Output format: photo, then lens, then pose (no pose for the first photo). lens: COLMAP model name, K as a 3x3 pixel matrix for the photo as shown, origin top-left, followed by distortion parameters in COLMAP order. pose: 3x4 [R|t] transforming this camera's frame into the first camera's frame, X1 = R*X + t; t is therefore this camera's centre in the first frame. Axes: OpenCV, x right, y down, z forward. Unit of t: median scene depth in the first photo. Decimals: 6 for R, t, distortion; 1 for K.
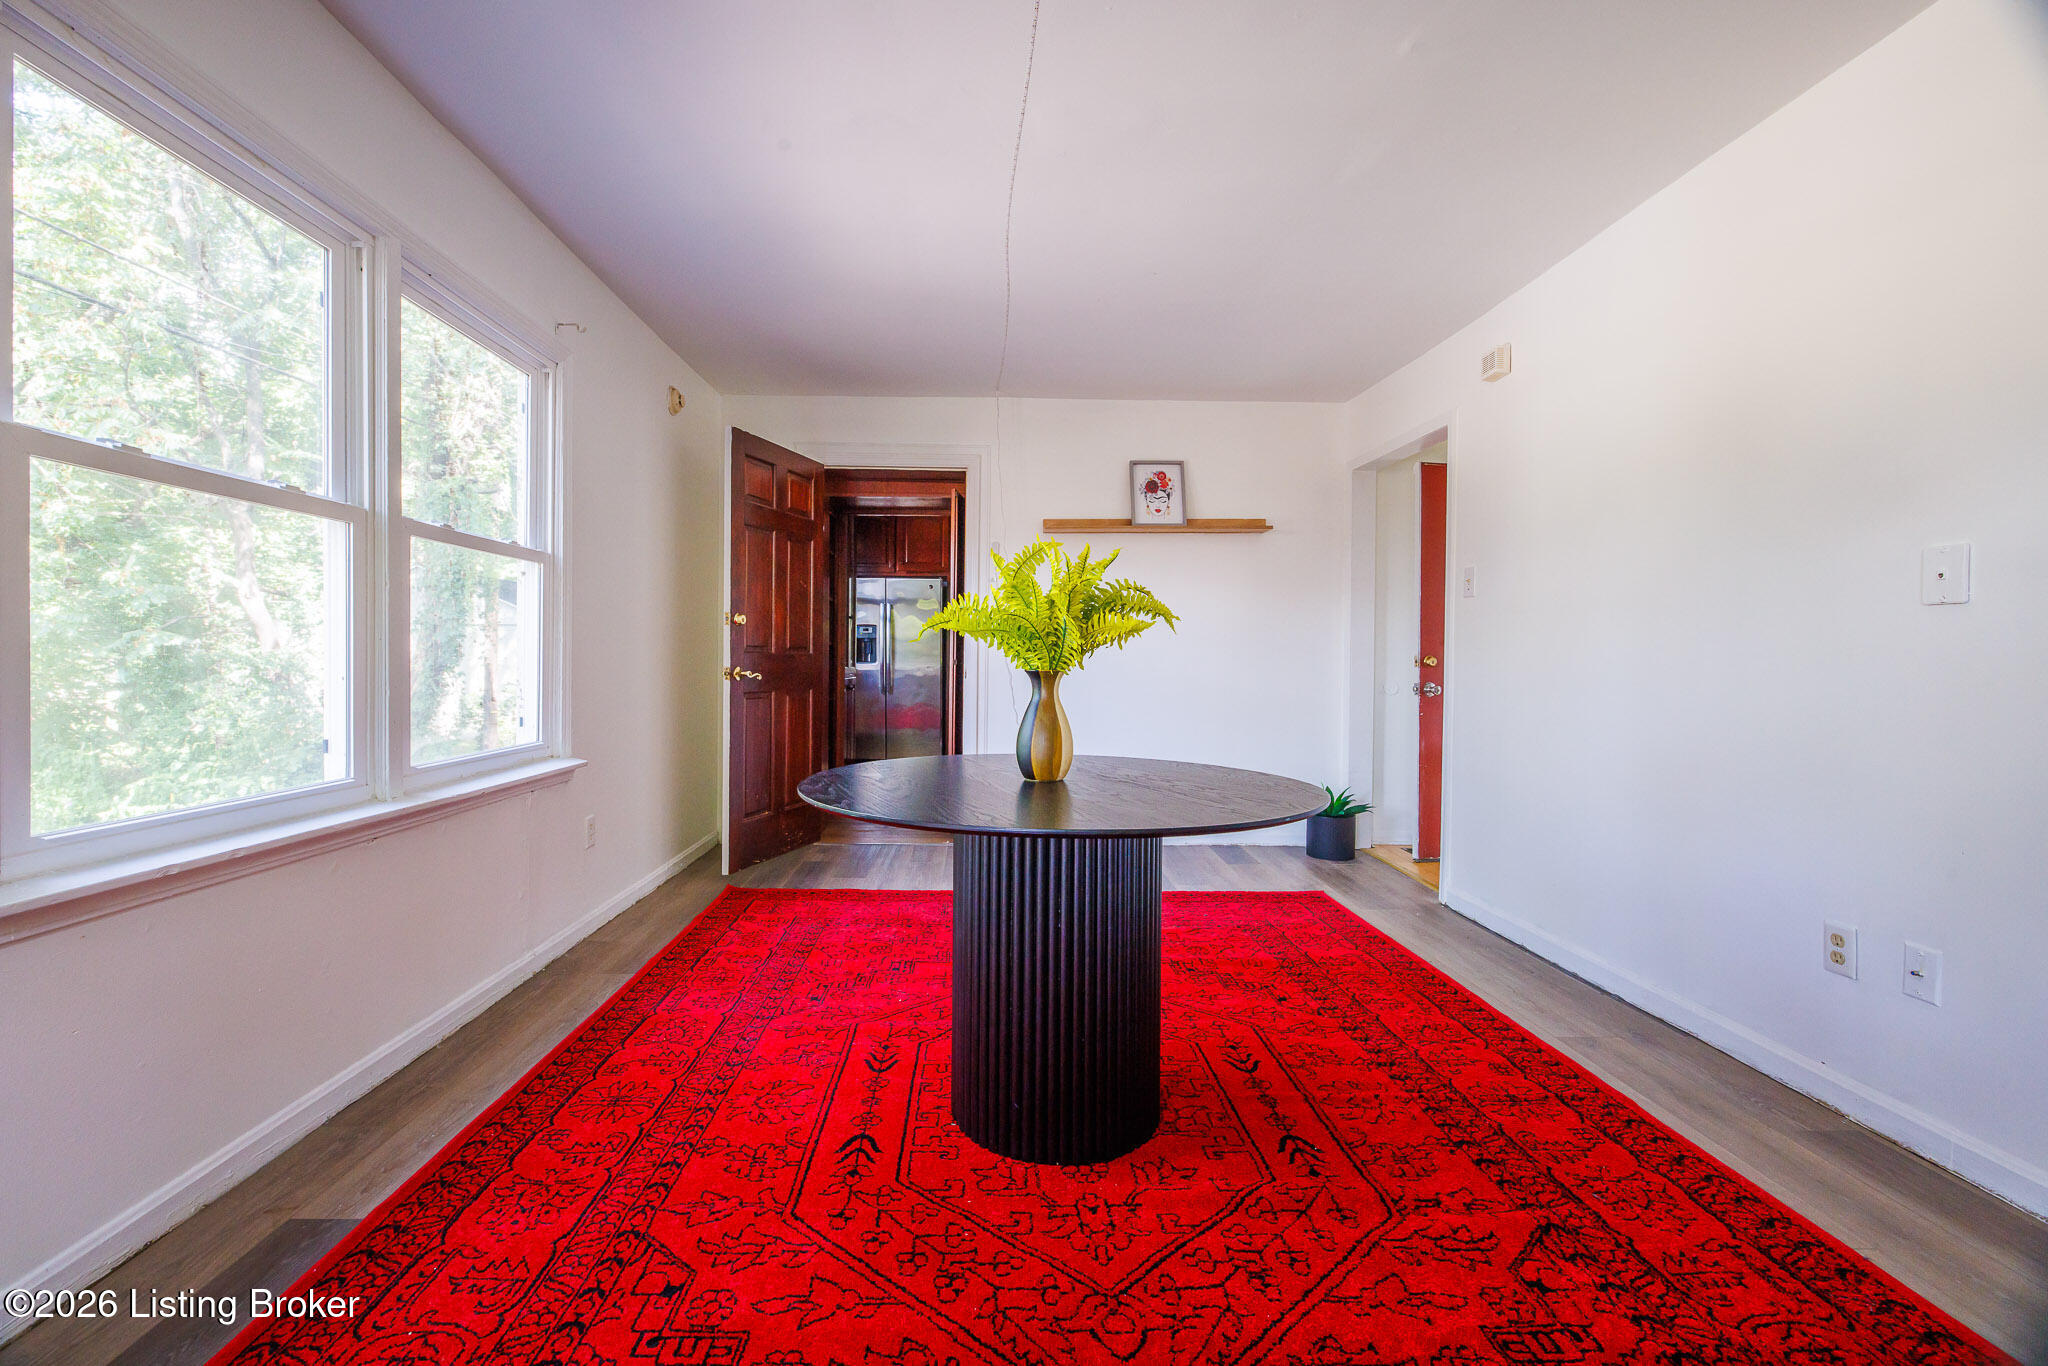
lens RADIAL K [[852.5, 0, 988.1], [0, 852.5, 665.3], [0, 0, 1]] dist [0.004432, 0.000085]
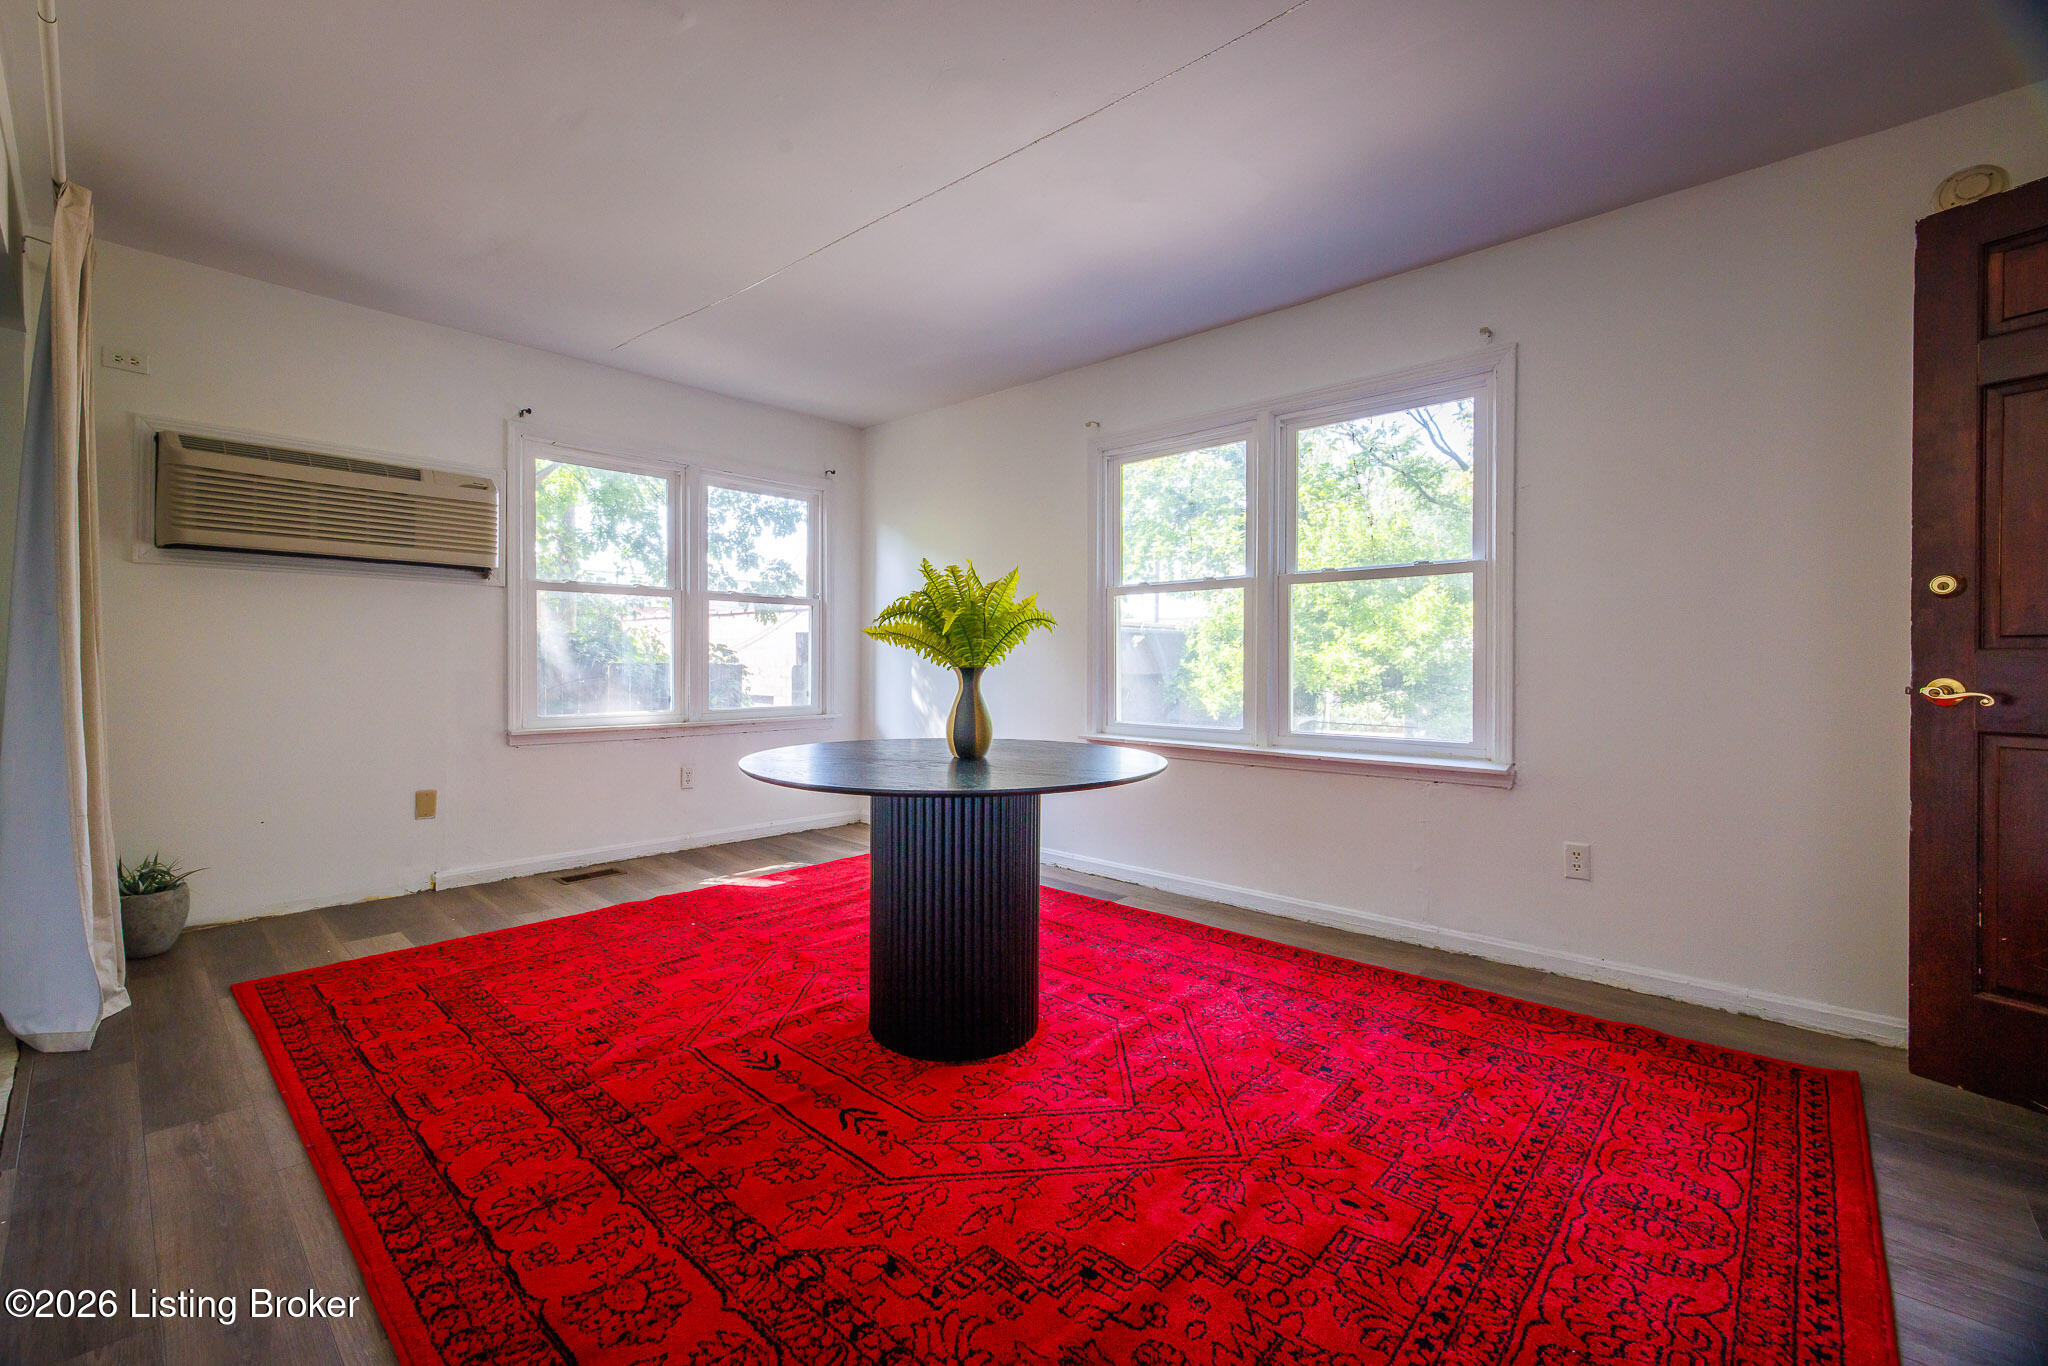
lens RADIAL K [[852.5, 0, 988.1], [0, 852.5, 665.3], [0, 0, 1]] dist [0.004432, 0.000085]
pose [[-0.694909, -0.005116, -0.719079, 0.860486], [-0.012730, 0.999906, 0.005188, -0.001628], [0.718985, 0.012758, -0.694909, 1.751213]]
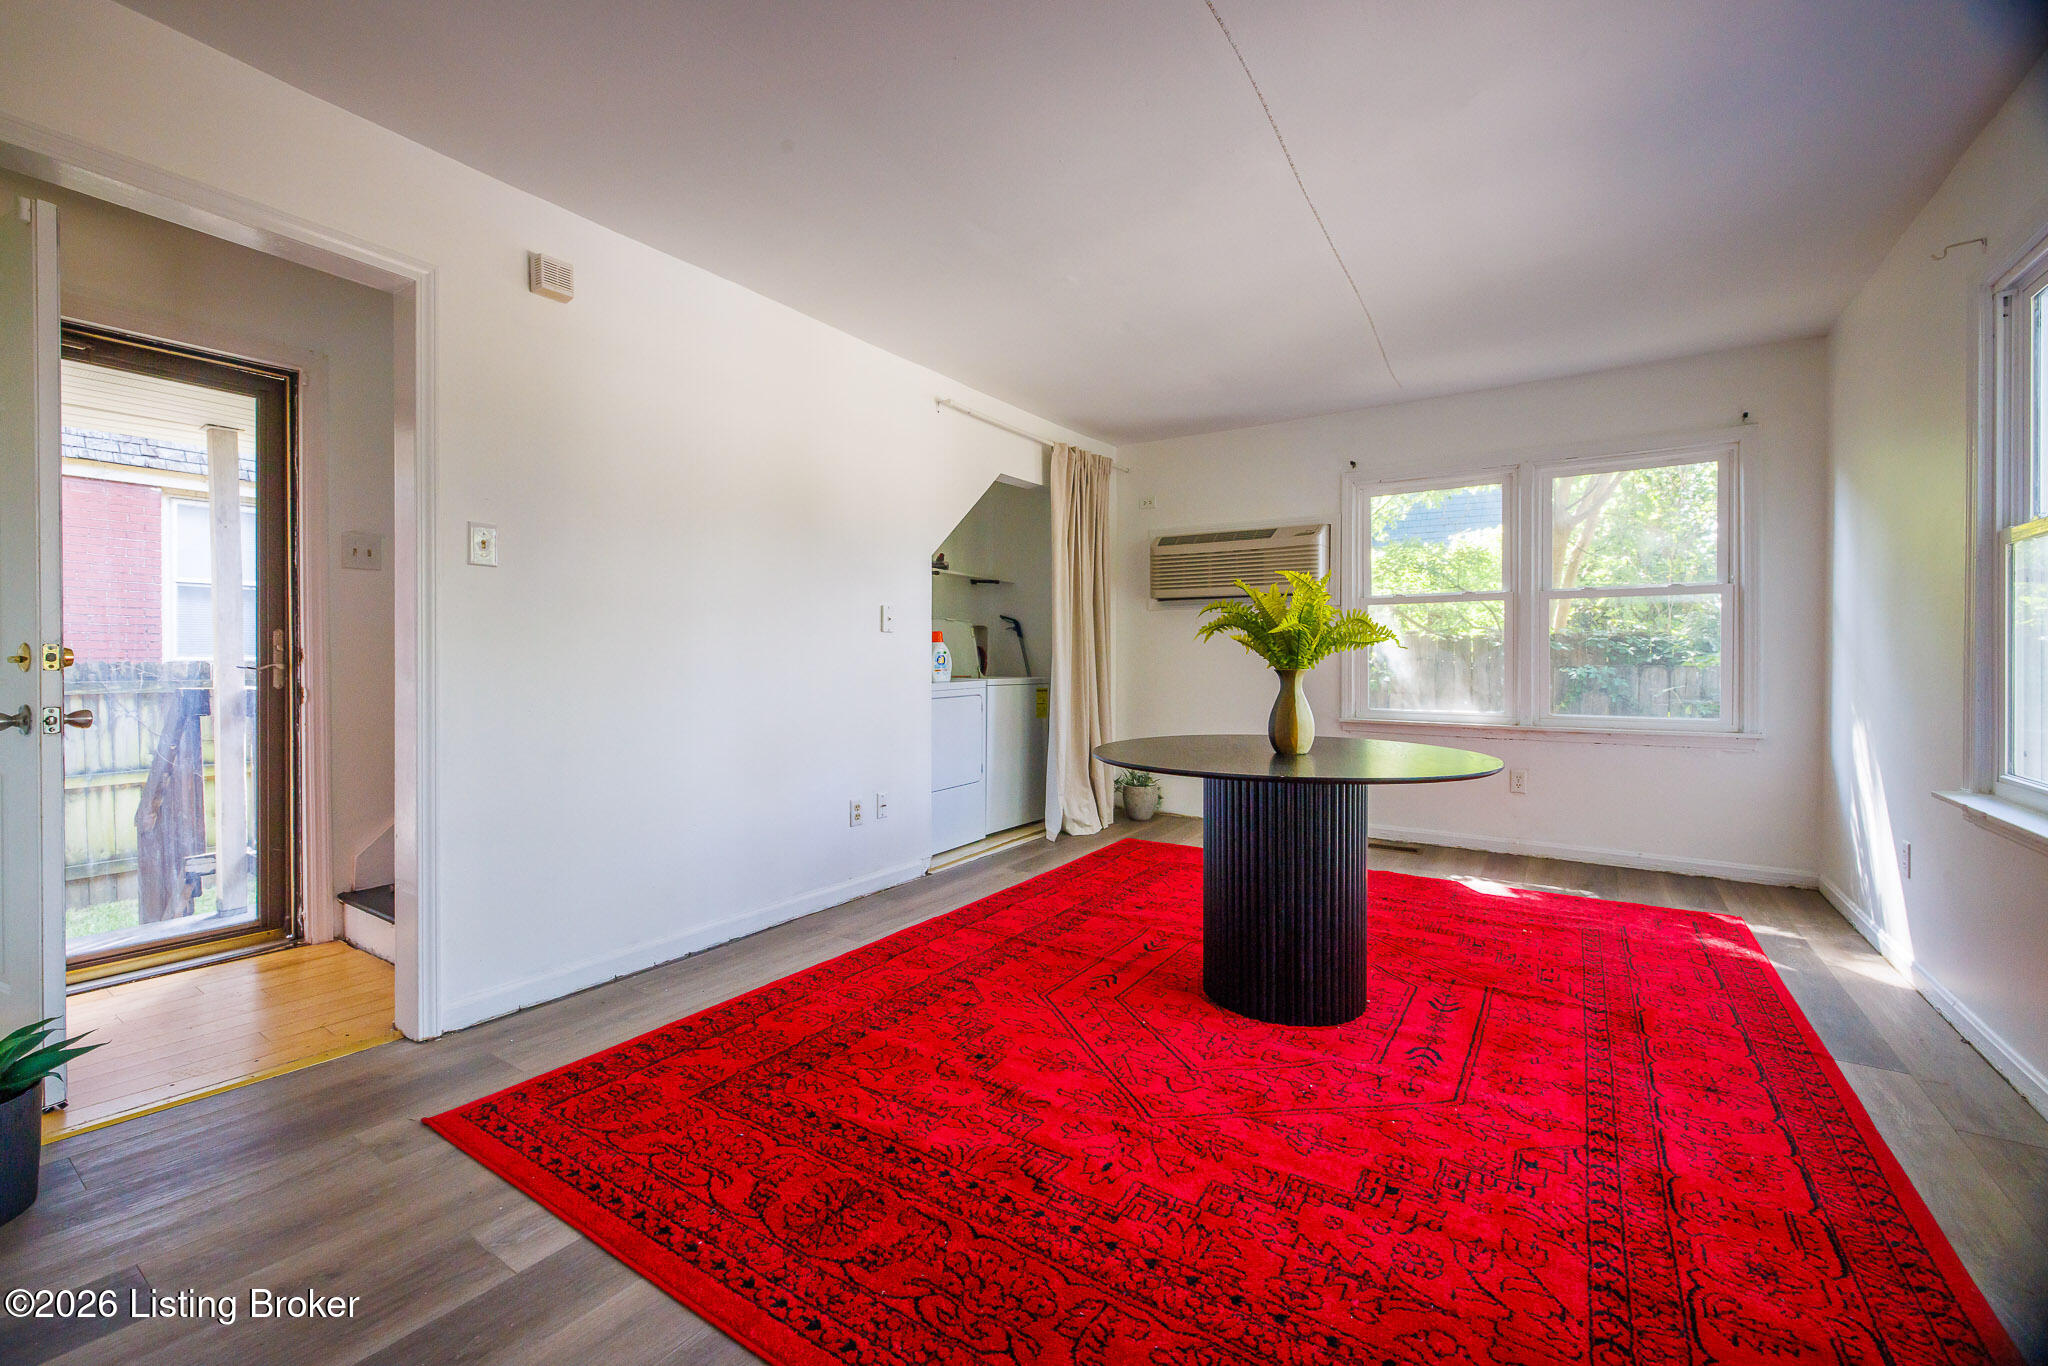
lens RADIAL K [[852.5, 0, 988.1], [0, 852.5, 665.3], [0, 0, 1]] dist [0.004432, 0.000085]
pose [[-0.816549, -0.010469, 0.577182, -0.288726], [-0.001872, 0.999878, 0.015488, -0.016131], [-0.577273, 0.011566, -0.816469, 2.189254]]
